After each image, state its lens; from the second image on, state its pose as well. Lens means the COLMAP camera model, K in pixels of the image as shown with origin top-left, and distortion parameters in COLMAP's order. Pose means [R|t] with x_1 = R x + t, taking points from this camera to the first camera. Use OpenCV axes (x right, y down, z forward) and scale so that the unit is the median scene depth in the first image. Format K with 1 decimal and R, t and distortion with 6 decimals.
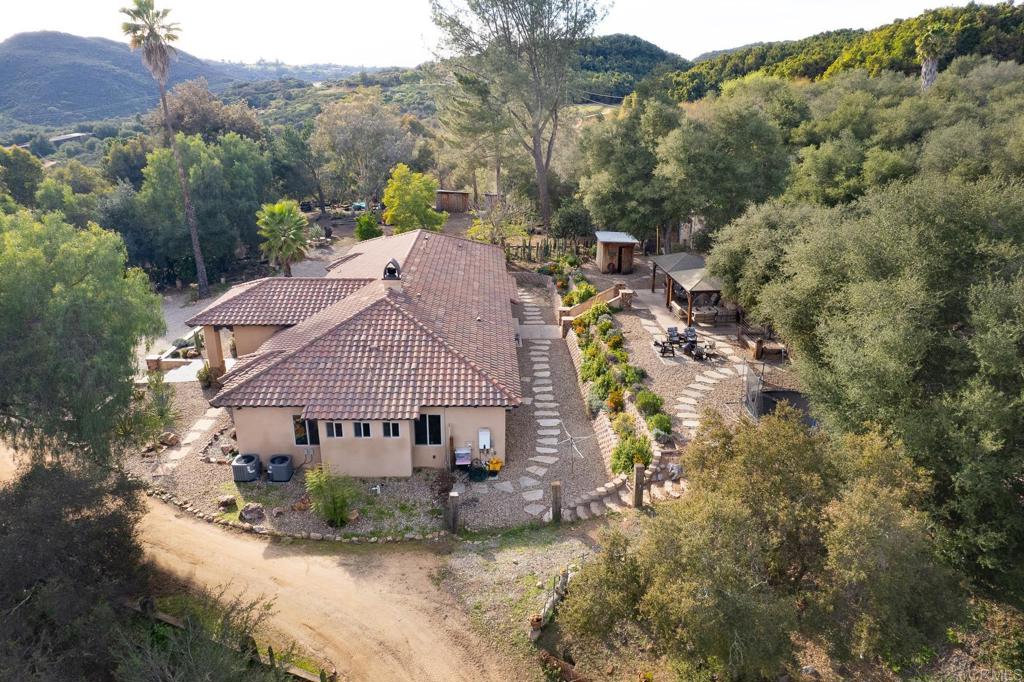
lens RADIAL K [[648.2, 0, 514.0], [0, 648.2, 344.7], [0, 0, 1]] dist [-0.089139, 0.073224]
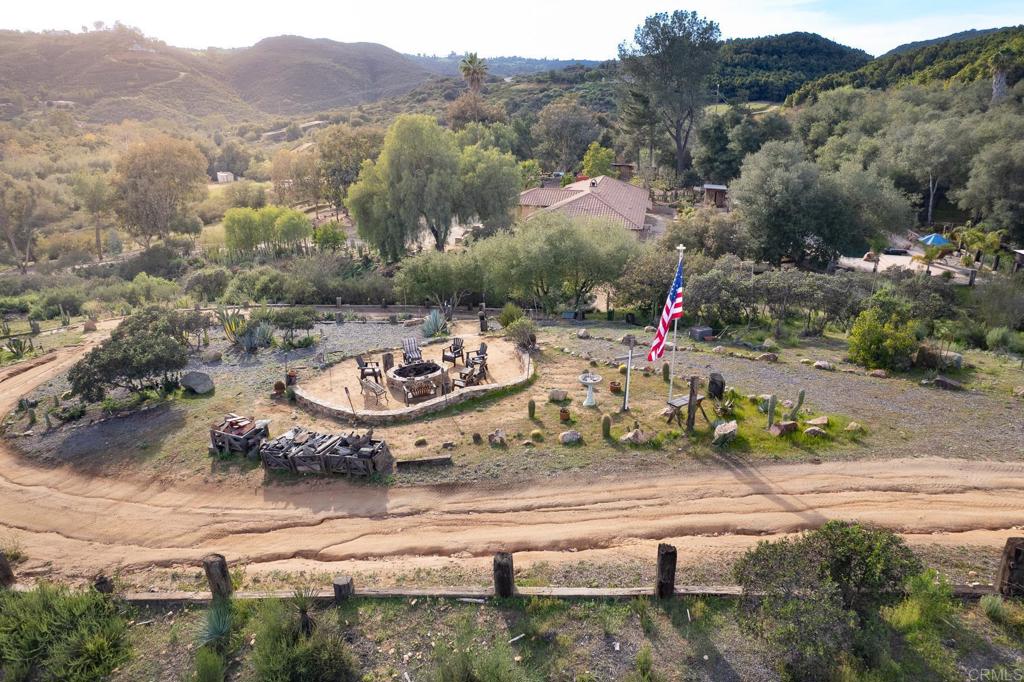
lens RADIAL K [[648.2, 0, 514.0], [0, 648.2, 344.7], [0, 0, 1]] dist [-0.089139, 0.073224]
pose [[0.966874, 0.091160, -0.238422, 0.050291], [-0.088653, 0.995836, 0.021240, 0.160147], [0.239366, 0.000601, 0.970929, -0.479980]]
